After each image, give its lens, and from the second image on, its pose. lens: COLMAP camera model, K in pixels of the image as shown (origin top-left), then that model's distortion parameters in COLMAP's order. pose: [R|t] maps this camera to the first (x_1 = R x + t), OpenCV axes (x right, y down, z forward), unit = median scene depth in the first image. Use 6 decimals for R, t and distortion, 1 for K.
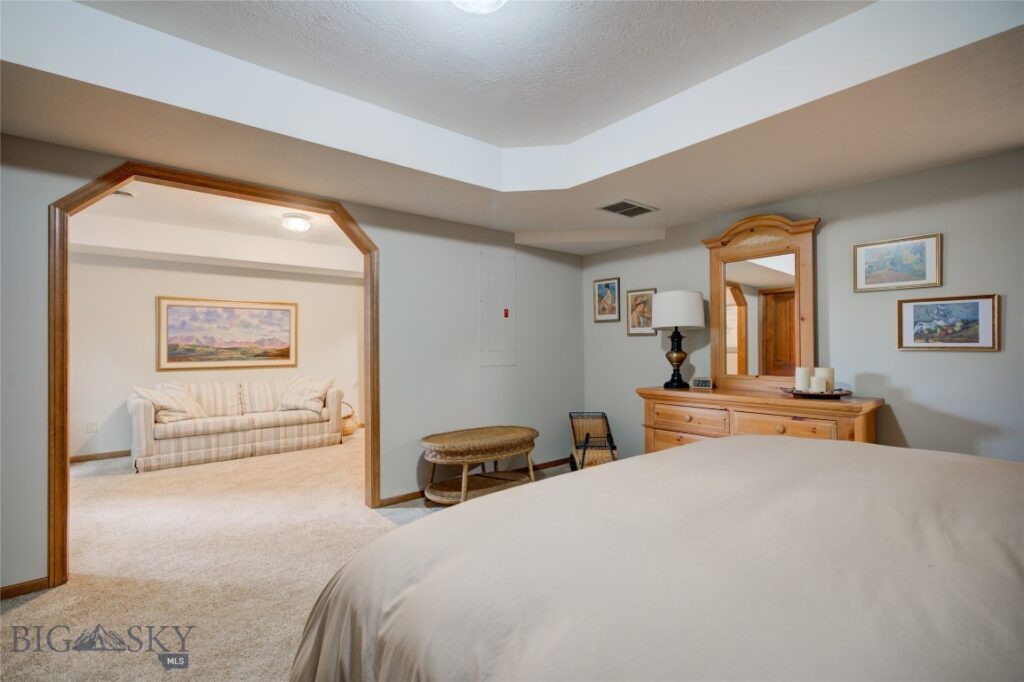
lens RADIAL K [[485.5, 0, 533.5], [0, 485.5, 345.1], [0, 0, 1]] dist [0.012001, 0.018111]
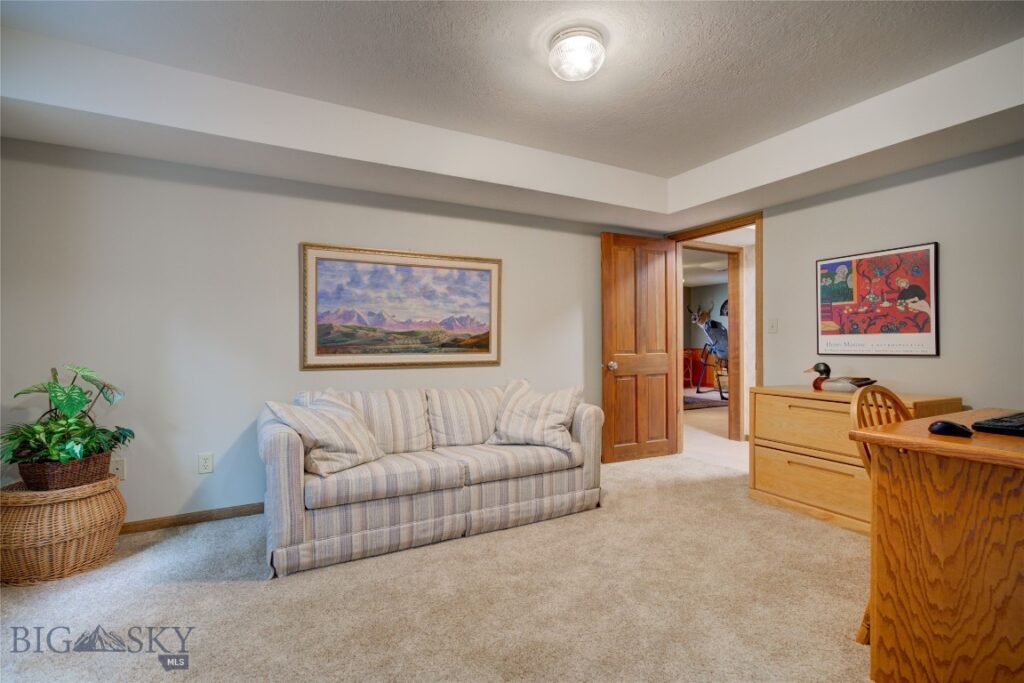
lens RADIAL K [[485.5, 0, 533.5], [0, 485.5, 345.6], [0, 0, 1]] dist [0.012001, 0.018111]
pose [[0.984627, 0.006896, -0.174532, -0.387629], [-0.005250, 0.999937, 0.009890, 0.016746], [0.174589, -0.008822, 0.984602, 0.471354]]
